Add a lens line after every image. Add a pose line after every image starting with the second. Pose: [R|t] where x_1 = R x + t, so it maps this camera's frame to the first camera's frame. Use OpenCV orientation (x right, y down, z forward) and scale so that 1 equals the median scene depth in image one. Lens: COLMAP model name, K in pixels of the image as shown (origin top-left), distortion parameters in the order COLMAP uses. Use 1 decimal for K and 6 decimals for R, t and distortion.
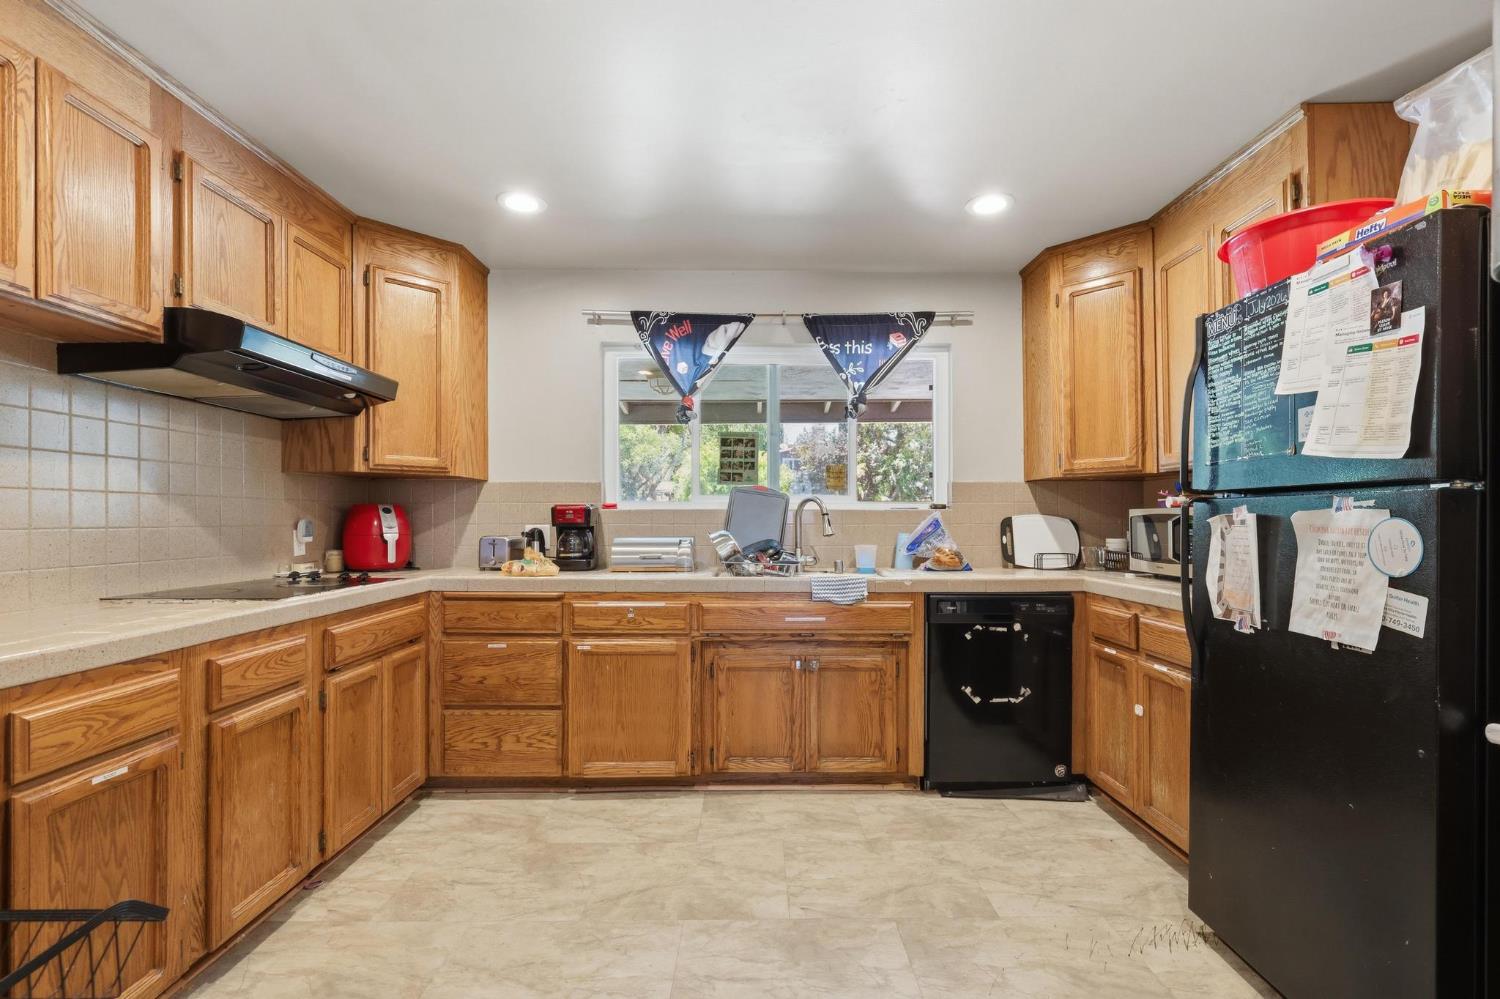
lens RADIAL K [[684.5, 0, 755.7], [0, 684.5, 511.7], [0, 0, 1]] dist [-0.004032, -0.000632]
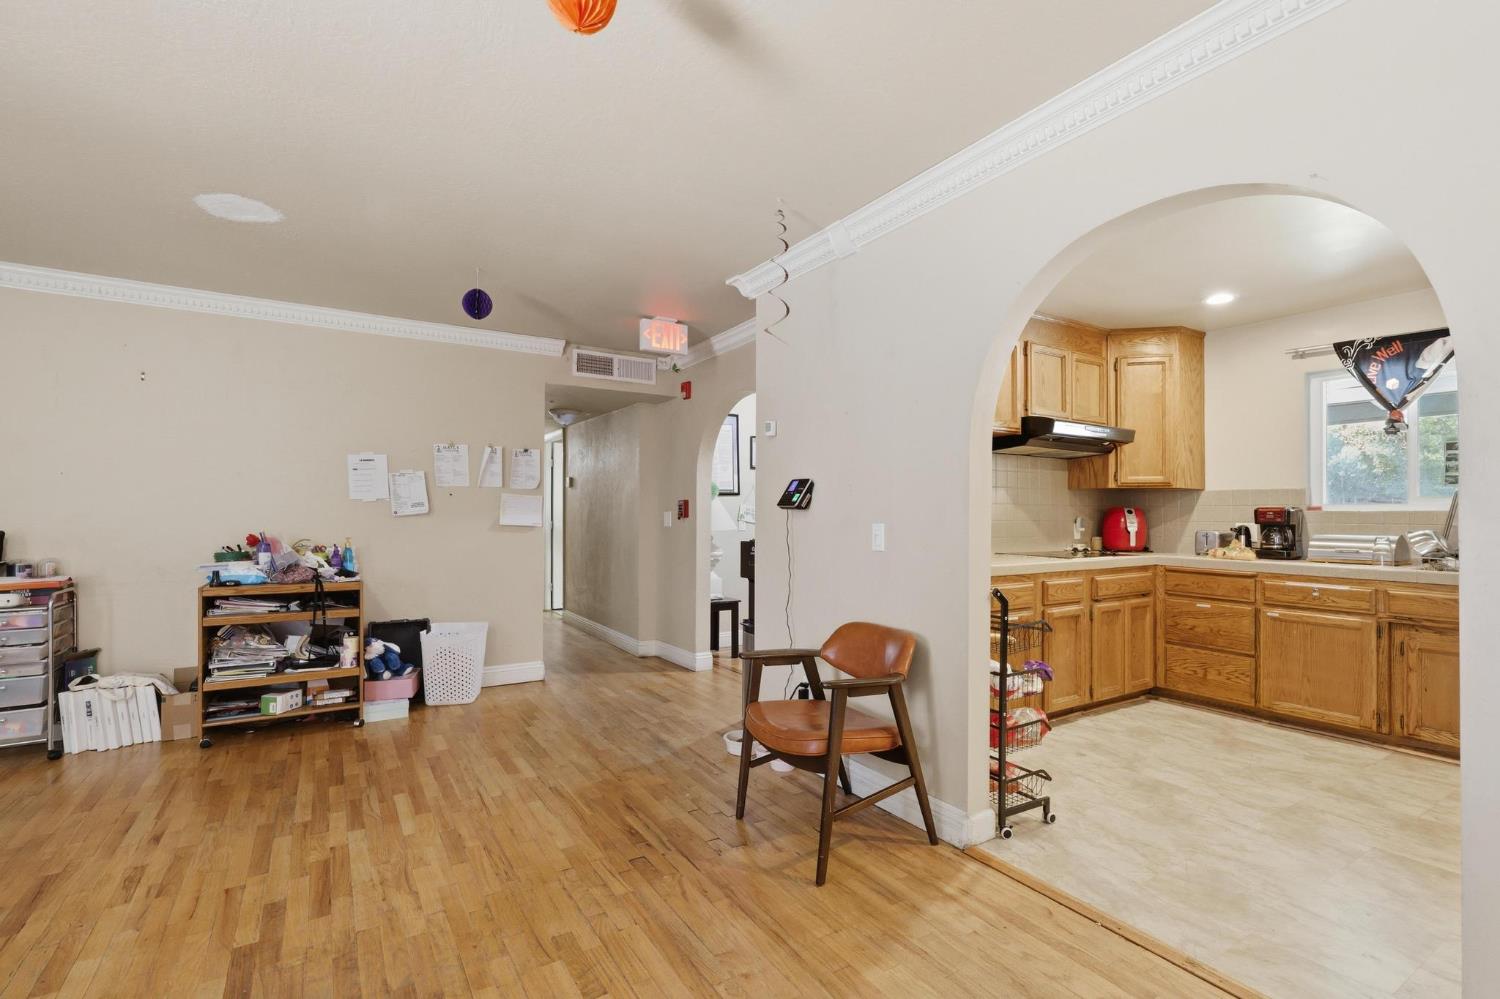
lens RADIAL K [[684.5, 0, 762.0], [0, 684.5, 508.6], [0, 0, 1]] dist [-0.004032, -0.000632]
pose [[0.534751, -0.002300, -0.845006, 0.343778], [0.001285, 0.999997, -0.001909, -0.007938], [0.845009, -0.000065, 0.534753, -0.563074]]
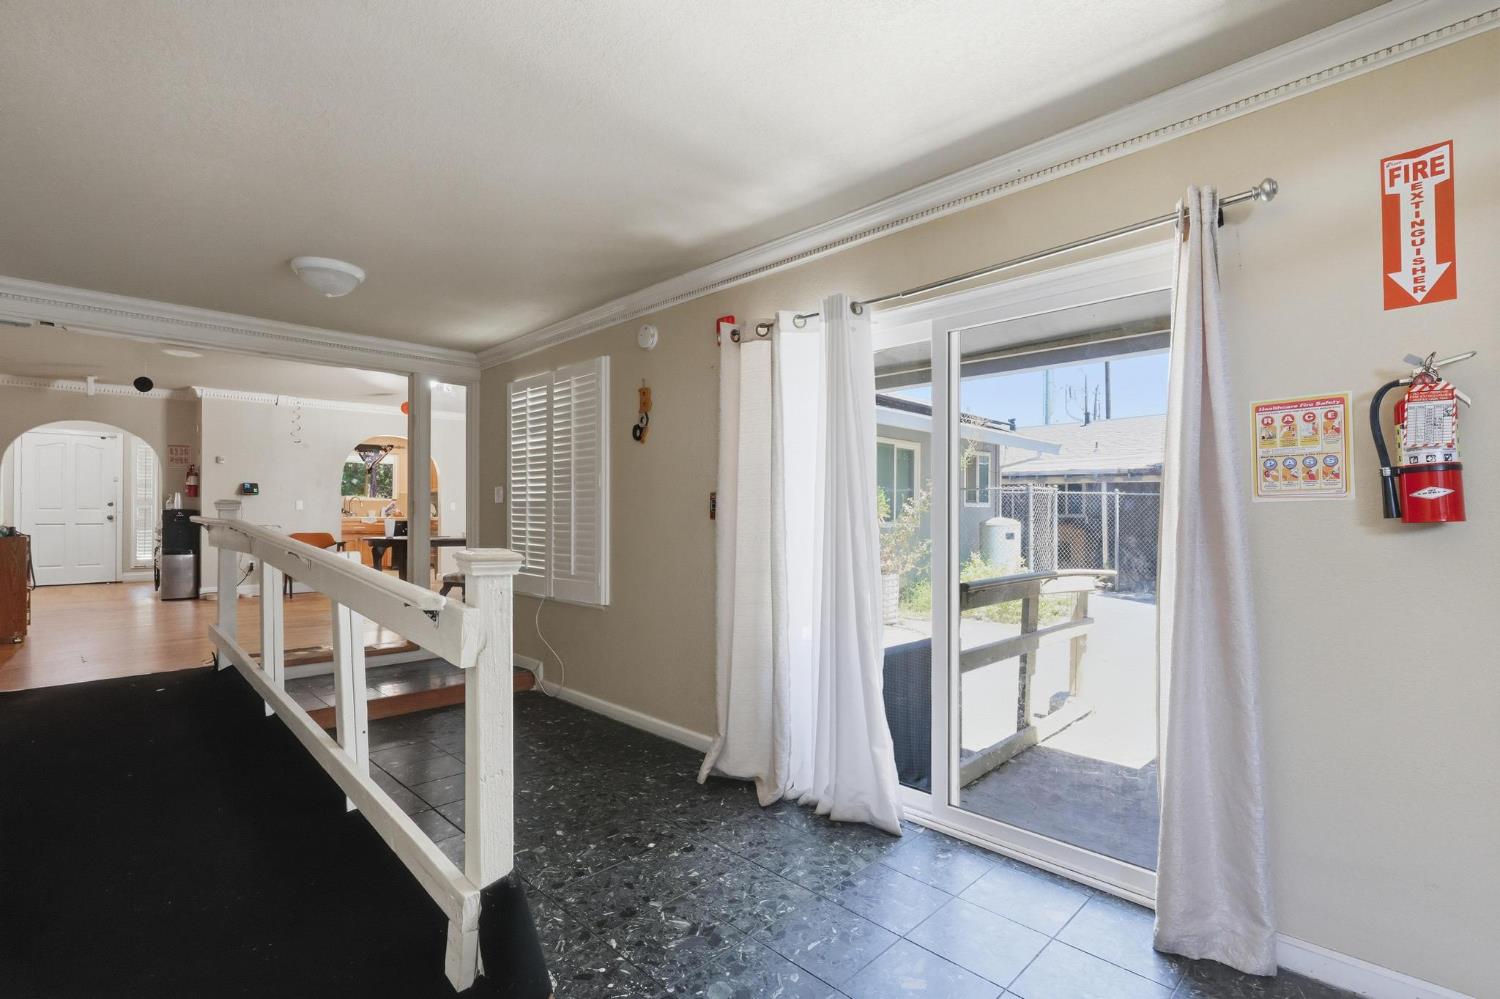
lens RADIAL K [[684.5, 0, 749.2], [0, 684.5, 505.6], [0, 0, 1]] dist [-0.004032, -0.000632]
pose [[0.718481, 0.011242, 0.695456, -1.072490], [-0.008675, 0.999936, -0.007201, 0.038750], [-0.695493, -0.000860, 0.718533, -3.463701]]
